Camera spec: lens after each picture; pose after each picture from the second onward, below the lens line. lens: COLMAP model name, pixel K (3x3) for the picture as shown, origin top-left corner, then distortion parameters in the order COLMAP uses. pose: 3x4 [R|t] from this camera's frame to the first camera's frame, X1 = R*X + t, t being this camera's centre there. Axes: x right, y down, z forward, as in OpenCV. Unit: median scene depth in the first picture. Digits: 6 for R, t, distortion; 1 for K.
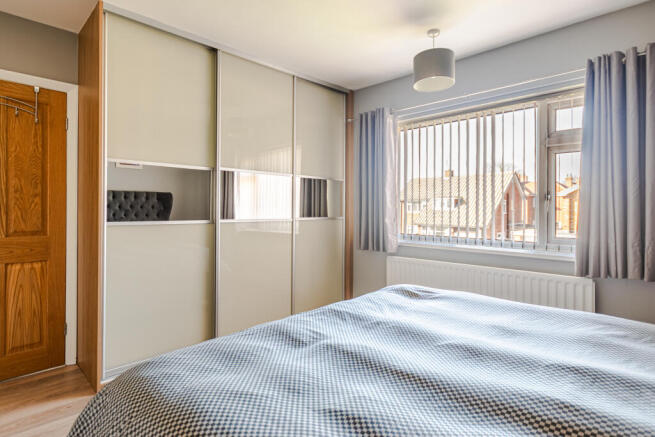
lens RADIAL K [[370.2, 0, 326.5], [0, 370.2, 209.5], [0, 0, 1]] dist [0.000081, -0.000150]
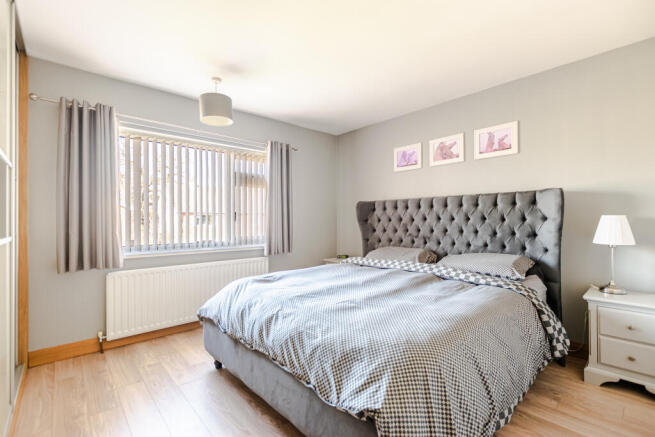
lens RADIAL K [[296.7, 0, 327.5], [0, 296.7, 218.5], [0, 0, 1]] dist [-0.000482, -0.000054]
pose [[0.053483, 0.001721, 0.998567, -0.685133], [-0.001131, 0.999998, -0.001663, -0.004087], [-0.998568, -0.001041, 0.053485, 0.549715]]
